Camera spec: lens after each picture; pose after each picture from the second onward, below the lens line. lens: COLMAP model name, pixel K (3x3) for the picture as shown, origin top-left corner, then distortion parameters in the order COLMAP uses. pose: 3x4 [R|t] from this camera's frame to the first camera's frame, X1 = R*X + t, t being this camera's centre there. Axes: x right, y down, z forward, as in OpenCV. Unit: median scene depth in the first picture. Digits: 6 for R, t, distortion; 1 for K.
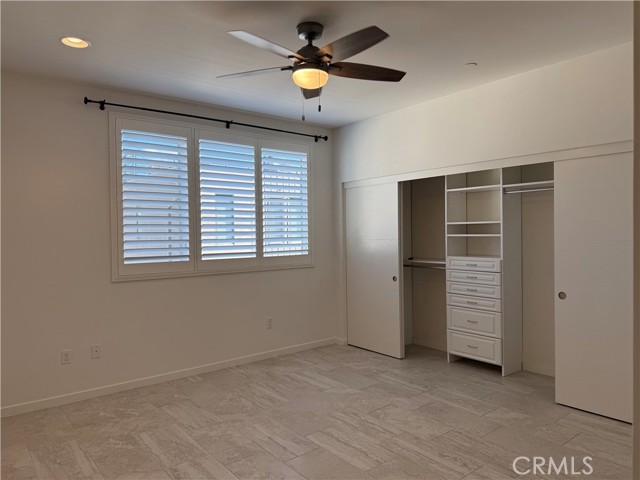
lens RADIAL K [[451.4, 0, 315.9], [0, 451.4, 243.2], [0, 0, 1]] dist [0.038189, -0.043328]
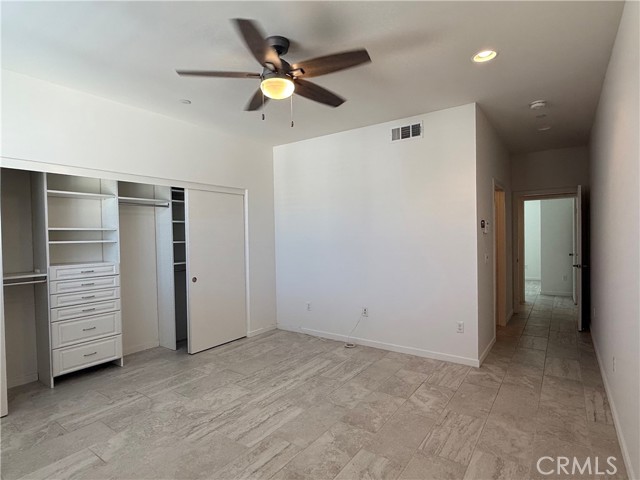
lens RADIAL K [[343.9, 0, 322.0], [0, 343.9, 246.5], [0, 0, 1]] dist [0.006982, 0.001542]
pose [[-0.280269, -0.009598, 0.959874, -0.623288], [0.049441, 0.998478, 0.024420, 0.000154], [-0.958648, 0.054302, -0.279368, 0.861227]]
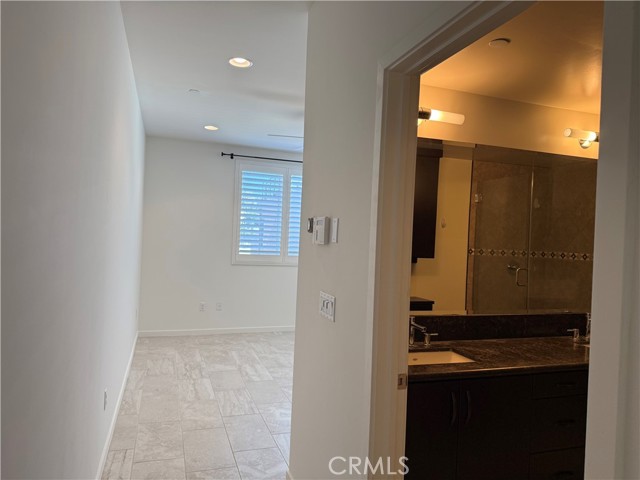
lens RADIAL K [[451.4, 0, 326.0], [0, 451.4, 240.4], [0, 0, 1]] dist [0.038189, -0.043328]
pose [[0.944174, 0.046520, -0.326147, 0.424765], [-0.056233, 0.998209, -0.020413, 0.015015], [0.324613, 0.037614, 0.945099, -0.448835]]
